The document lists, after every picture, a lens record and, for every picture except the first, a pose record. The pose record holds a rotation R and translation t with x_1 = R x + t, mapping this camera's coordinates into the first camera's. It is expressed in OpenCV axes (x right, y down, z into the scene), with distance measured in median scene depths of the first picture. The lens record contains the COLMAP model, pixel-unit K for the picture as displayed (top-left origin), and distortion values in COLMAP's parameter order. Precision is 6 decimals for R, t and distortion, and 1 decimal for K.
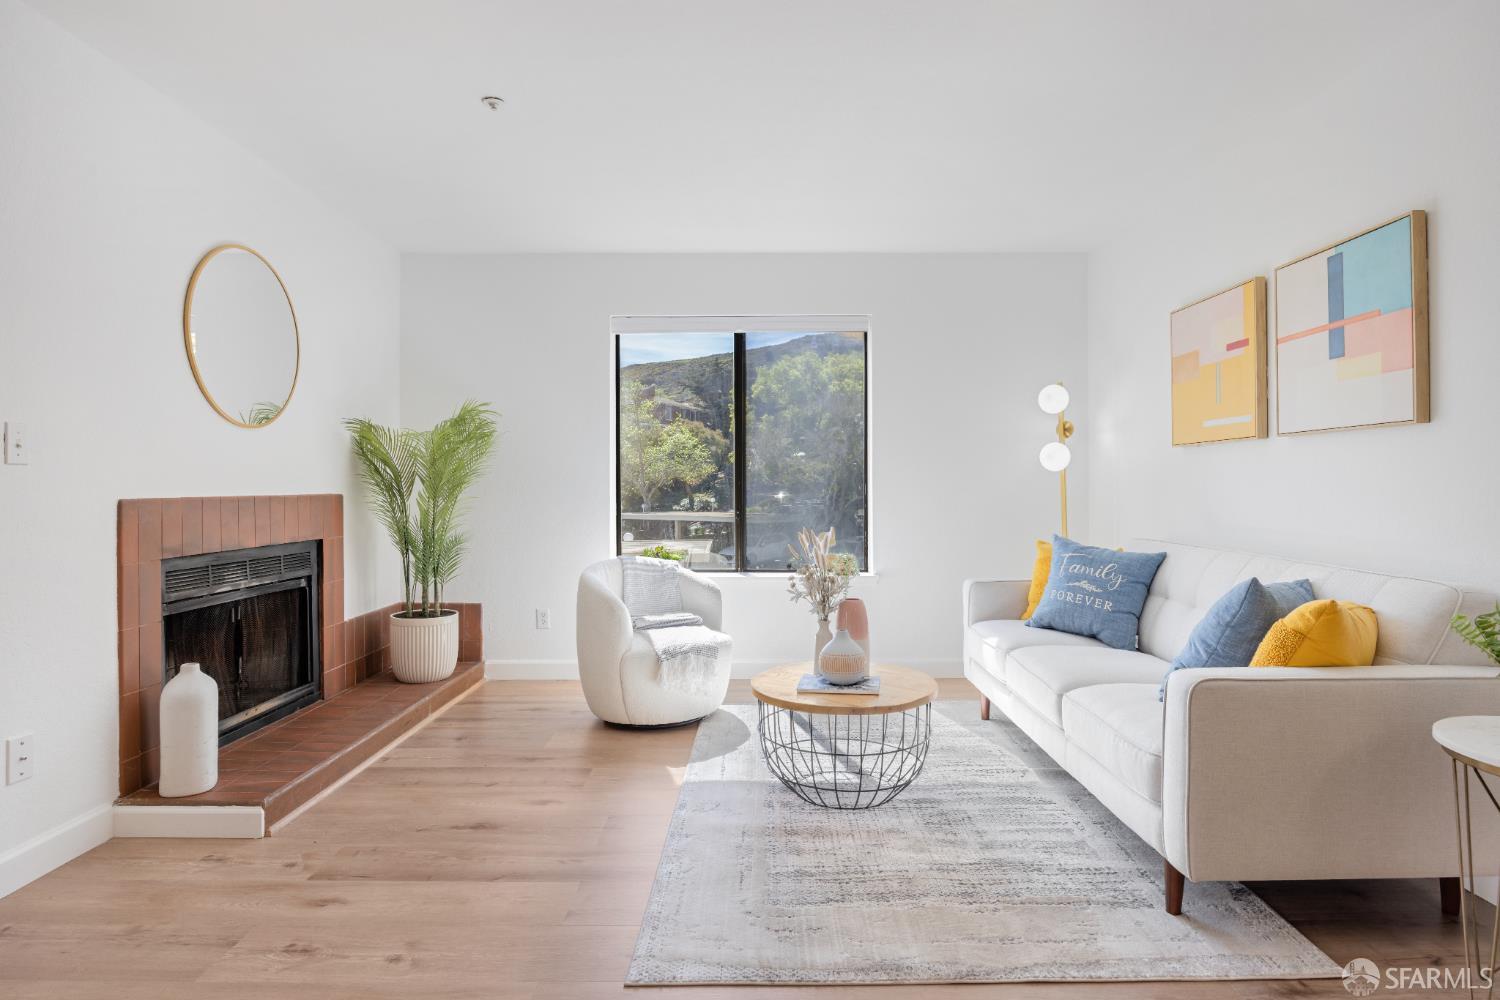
lens RADIAL K [[806.2, 0, 750.7], [0, 806.2, 492.0], [0, 0, 1]] dist [-0.001834, -0.000527]
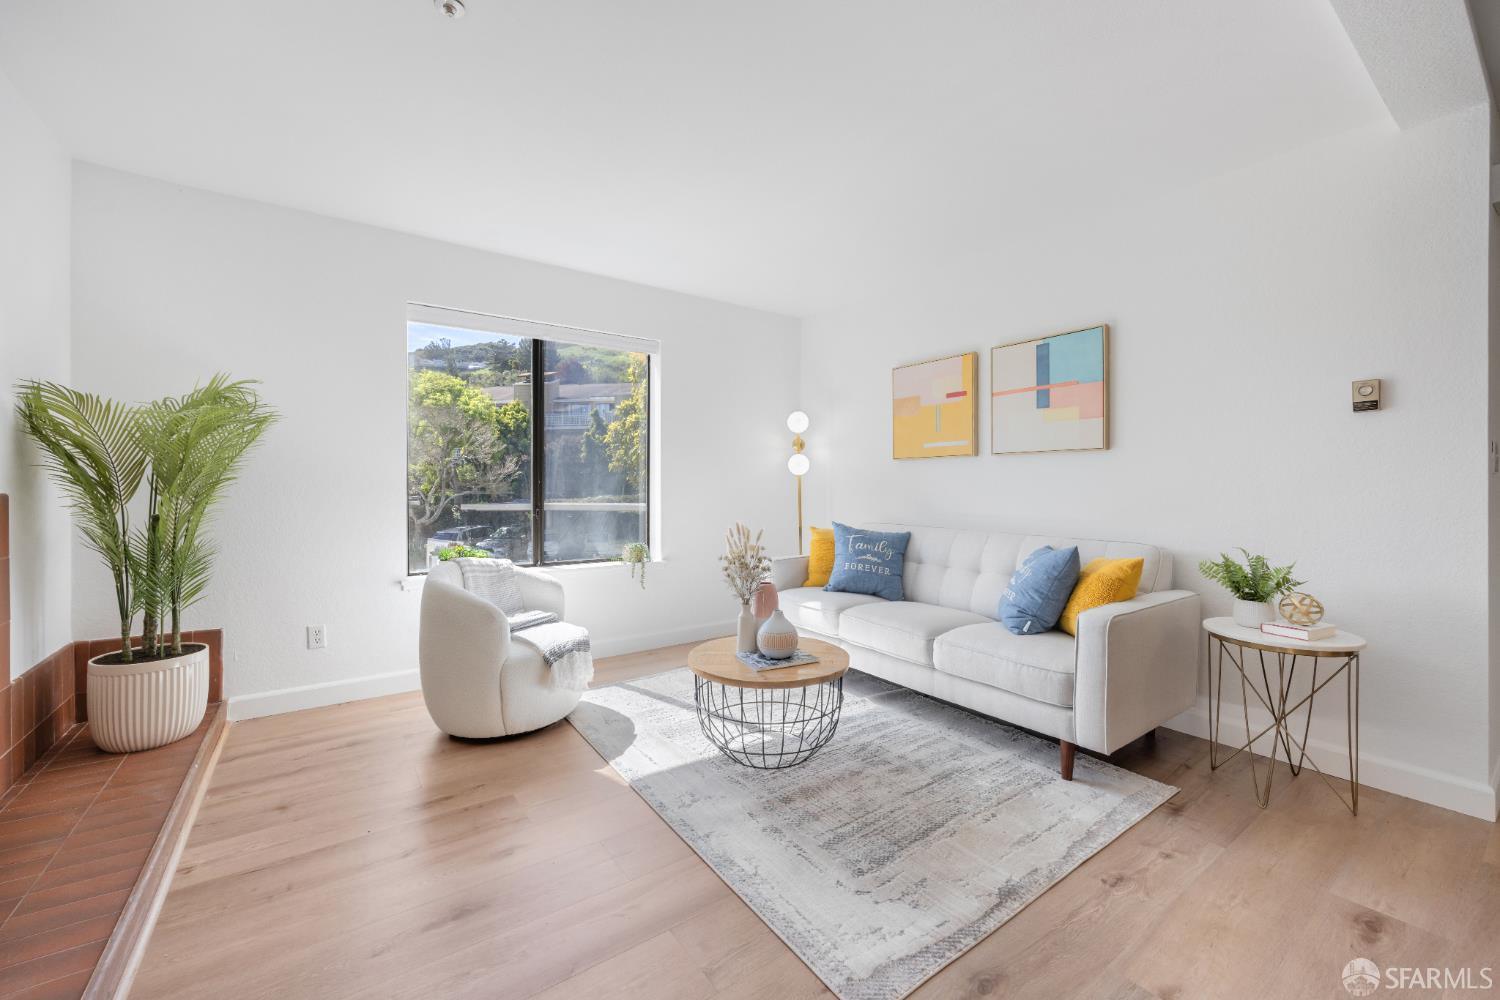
lens RADIAL K [[600.1, 0, 754.7], [0, 600.1, 494.9], [0, 0, 1]] dist [0.012948, -0.000725]
pose [[0.812452, -0.003255, 0.583019, -0.356187], [-0.000805, 0.999977, 0.006705, 0.000687], [-0.583028, -0.005917, 0.812431, 0.279889]]
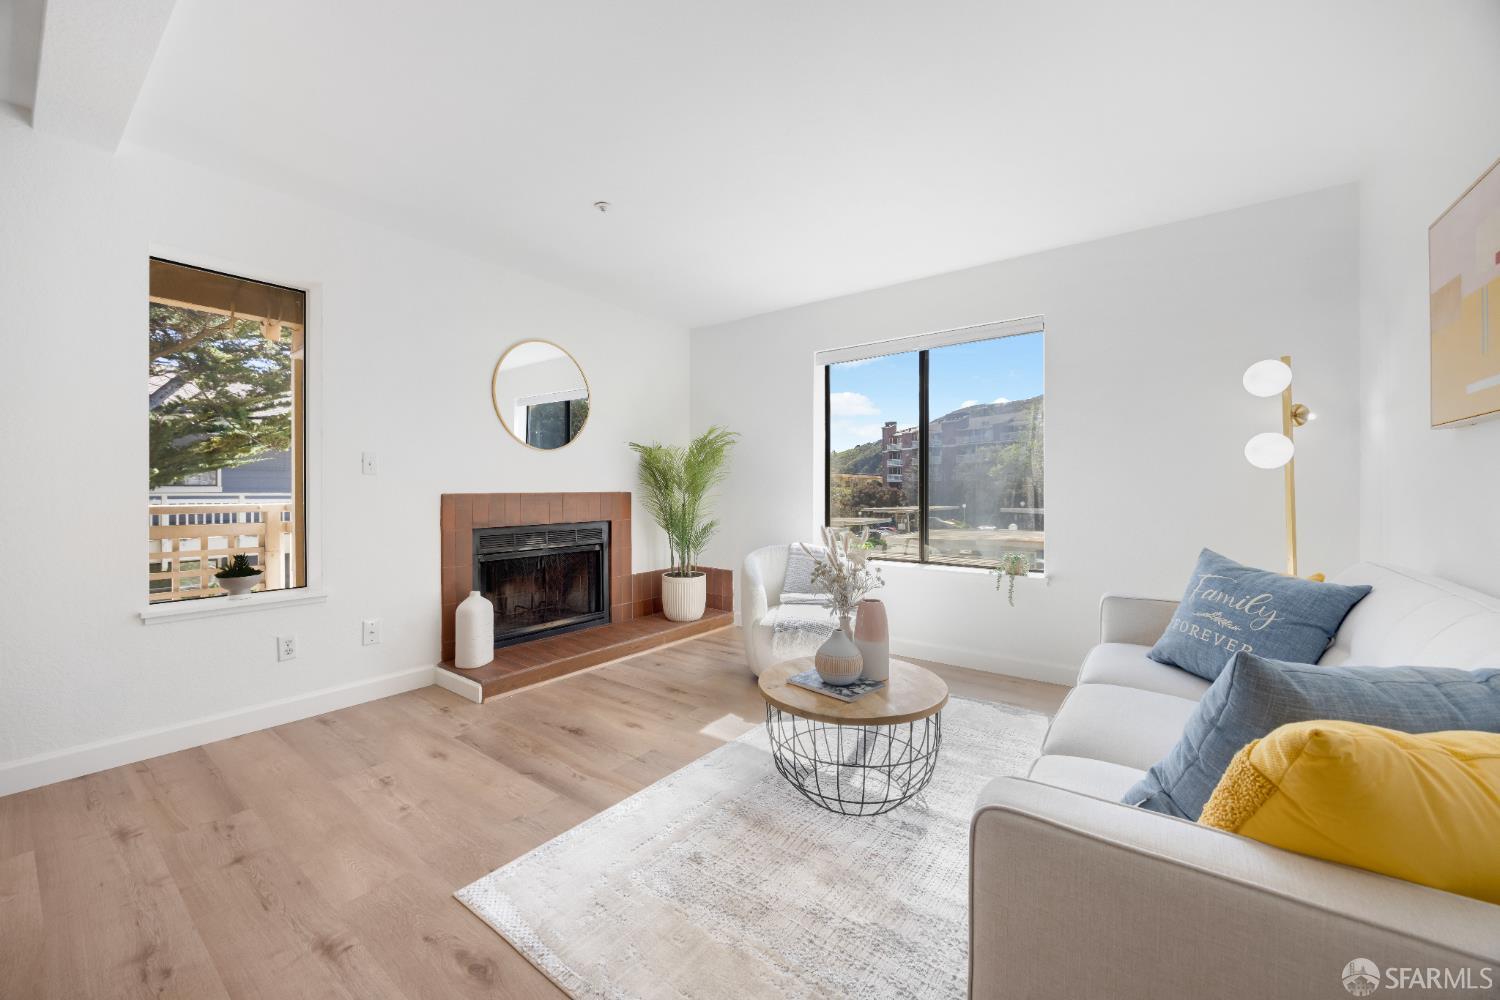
lens RADIAL K [[567.1, 0, 744.8], [0, 567.1, 493.5], [0, 0, 1]] dist [-0.007143, 0.000244]
pose [[0.800040, 0.008247, -0.599890, 0.383275], [-0.005003, 0.999962, 0.007074, -0.003083], [0.599926, -0.002658, 0.800051, 0.315571]]
